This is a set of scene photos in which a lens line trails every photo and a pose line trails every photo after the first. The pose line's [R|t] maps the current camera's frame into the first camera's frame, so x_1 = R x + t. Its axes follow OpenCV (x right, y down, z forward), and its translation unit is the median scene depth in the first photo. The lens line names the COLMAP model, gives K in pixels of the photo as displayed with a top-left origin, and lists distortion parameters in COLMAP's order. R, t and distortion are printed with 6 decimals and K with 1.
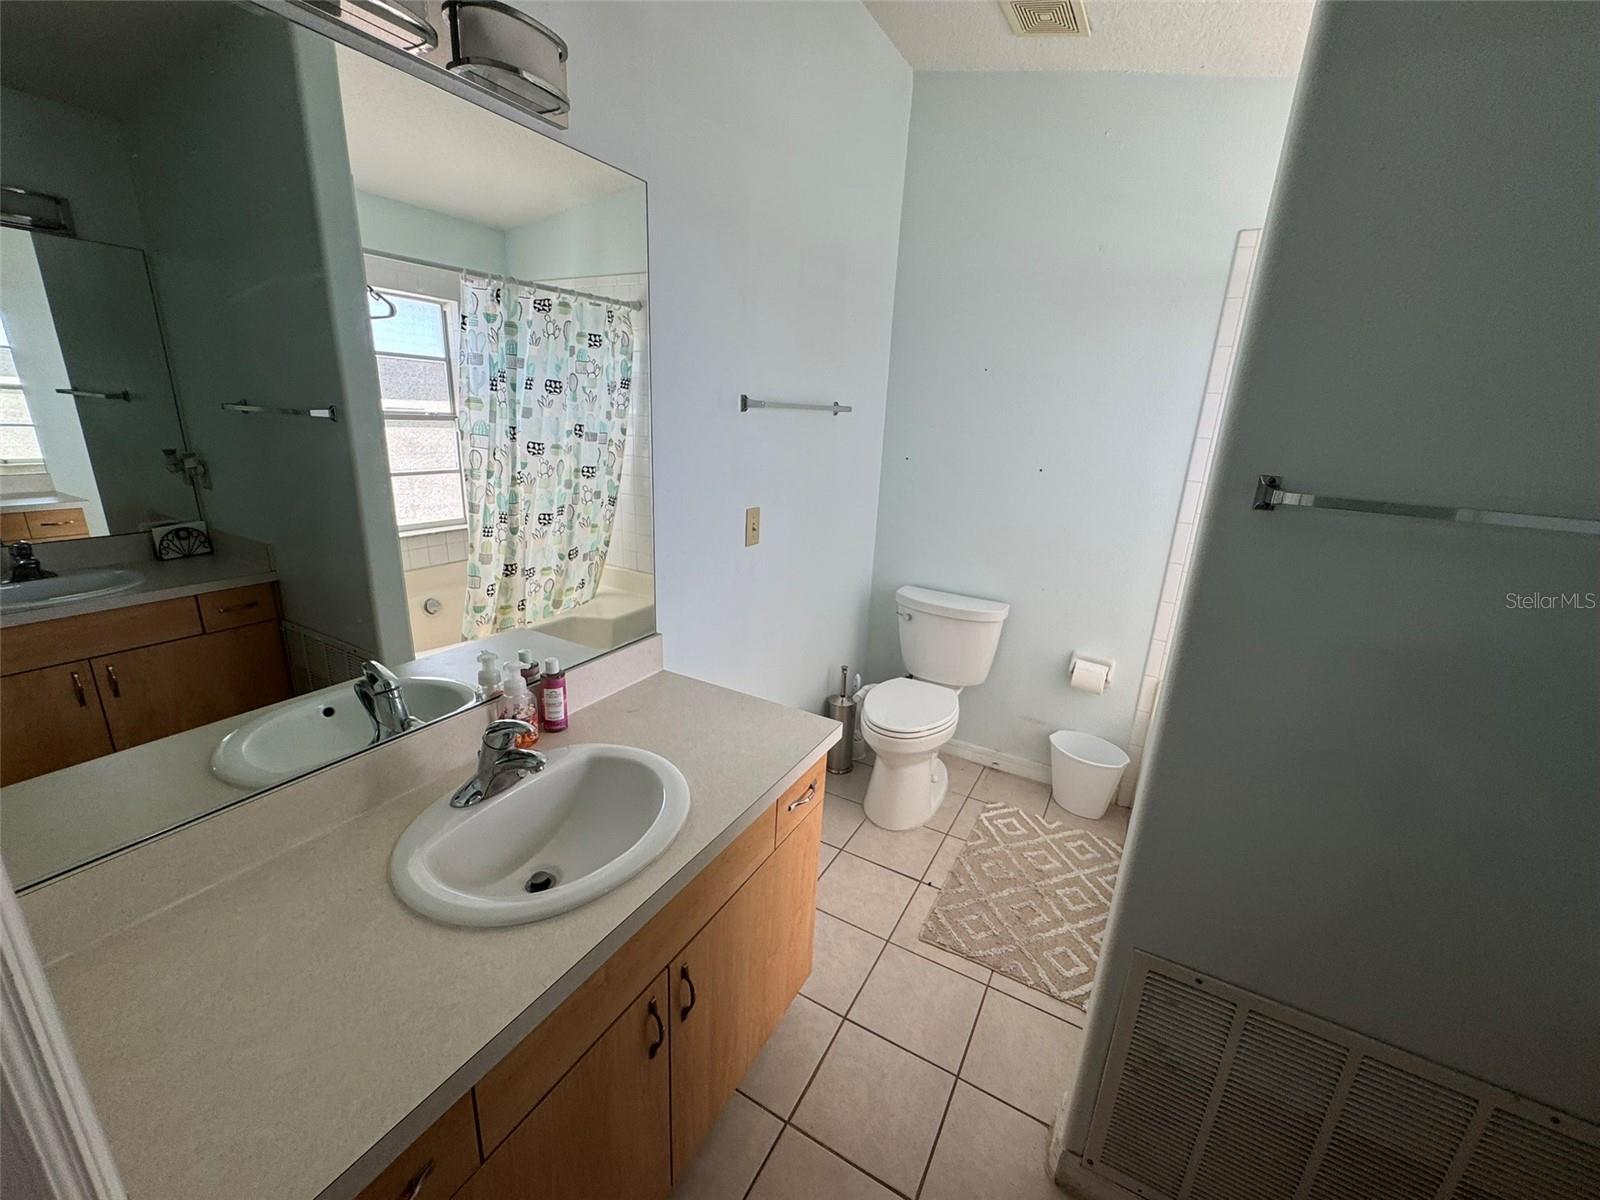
lens RADIAL K [[641.3, 0, 797.9], [0, 641.3, 599.7], [0, 0, 1]] dist [-0.005960, 0.001016]
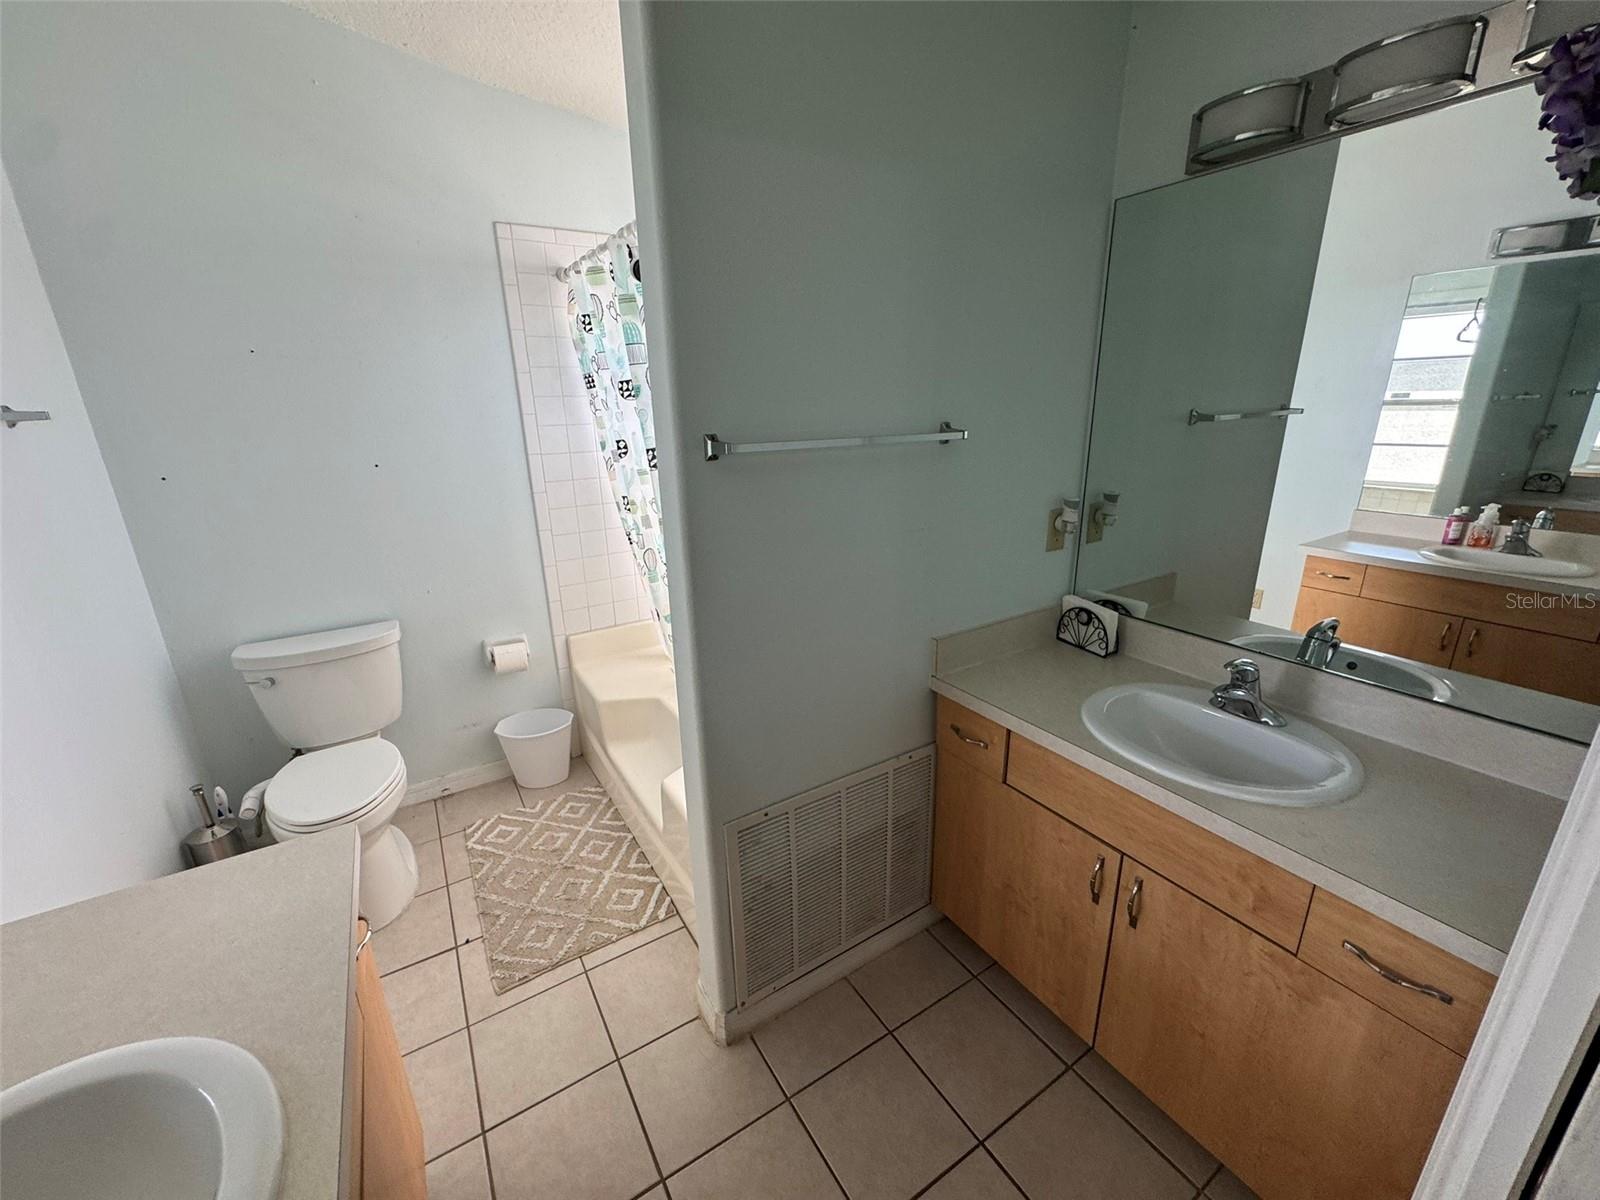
lens RADIAL K [[641.3, 0, 797.5], [0, 641.3, 597.1], [0, 0, 1]] dist [-0.005960, 0.001016]
pose [[0.473971, -0.313847, 0.822710, -0.136799], [0.294274, 0.937061, 0.187935, -0.027819], [-0.829912, 0.153026, 0.536497, 0.070583]]
